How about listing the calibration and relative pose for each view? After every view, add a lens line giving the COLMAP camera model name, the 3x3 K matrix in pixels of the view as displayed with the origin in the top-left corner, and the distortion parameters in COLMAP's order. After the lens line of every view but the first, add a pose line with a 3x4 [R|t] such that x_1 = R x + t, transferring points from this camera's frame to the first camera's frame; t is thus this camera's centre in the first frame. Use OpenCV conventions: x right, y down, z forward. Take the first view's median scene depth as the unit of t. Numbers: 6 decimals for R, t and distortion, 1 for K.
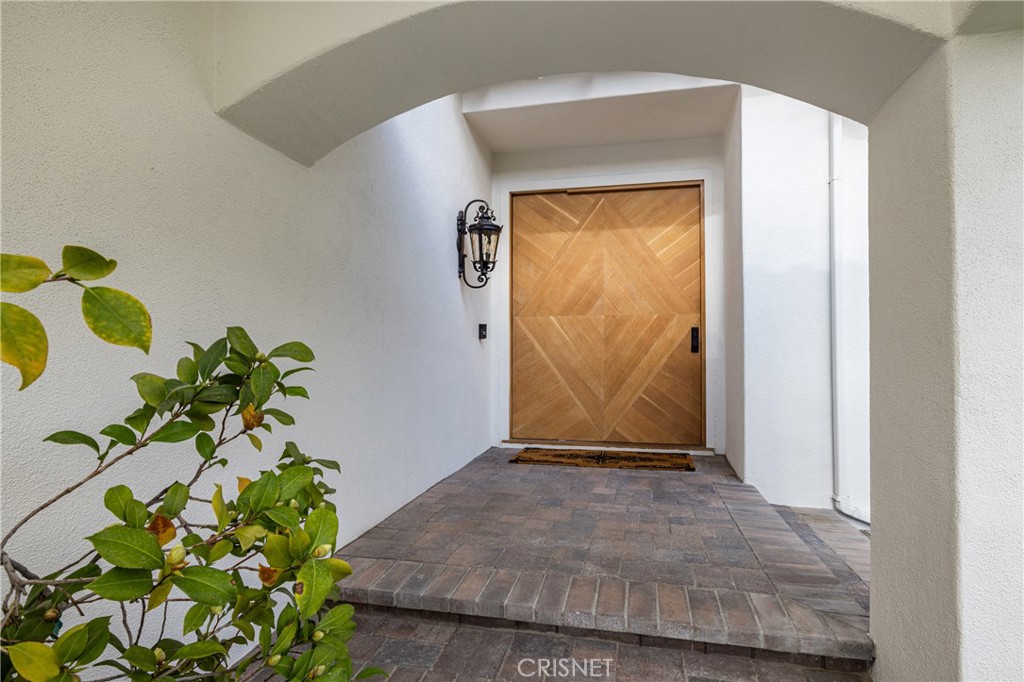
lens RADIAL K [[531.0, 0, 511.4], [0, 531.0, 345.9], [0, 0, 1]] dist [0.000051, 0.000010]
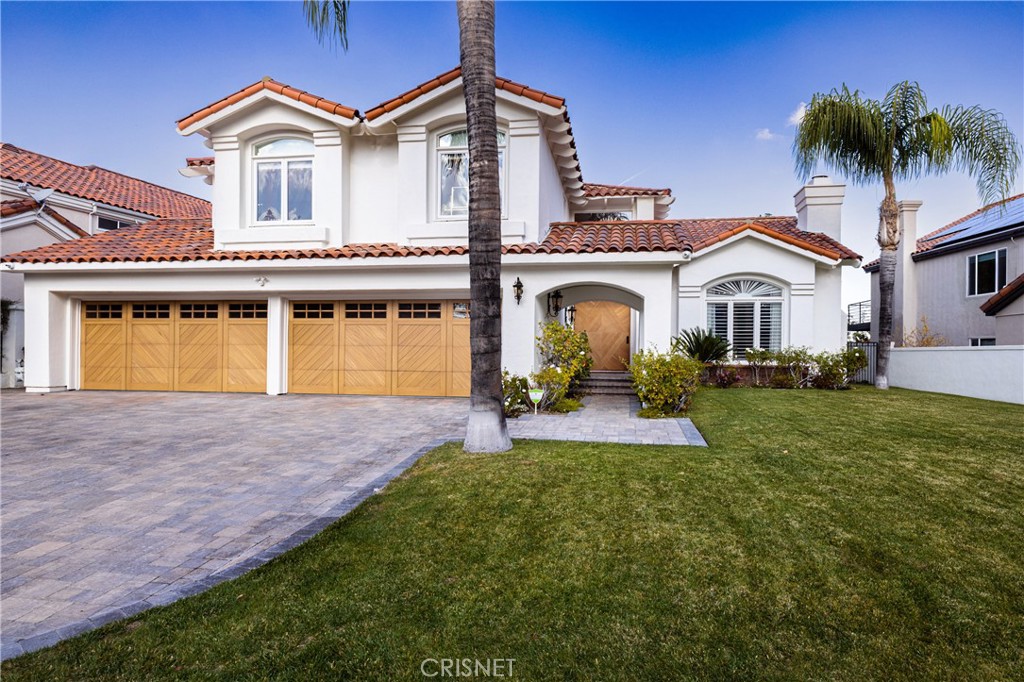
lens RADIAL K [[557.2, 0, 515.4], [0, 557.2, 345.1], [0, 0, 1]] dist [-0.003809, 0.000003]
pose [[0.999473, 0.002721, 0.032353, -0.494512], [-0.003984, 0.999230, 0.039043, -0.114014], [-0.032222, -0.039151, 0.998714, -2.552205]]
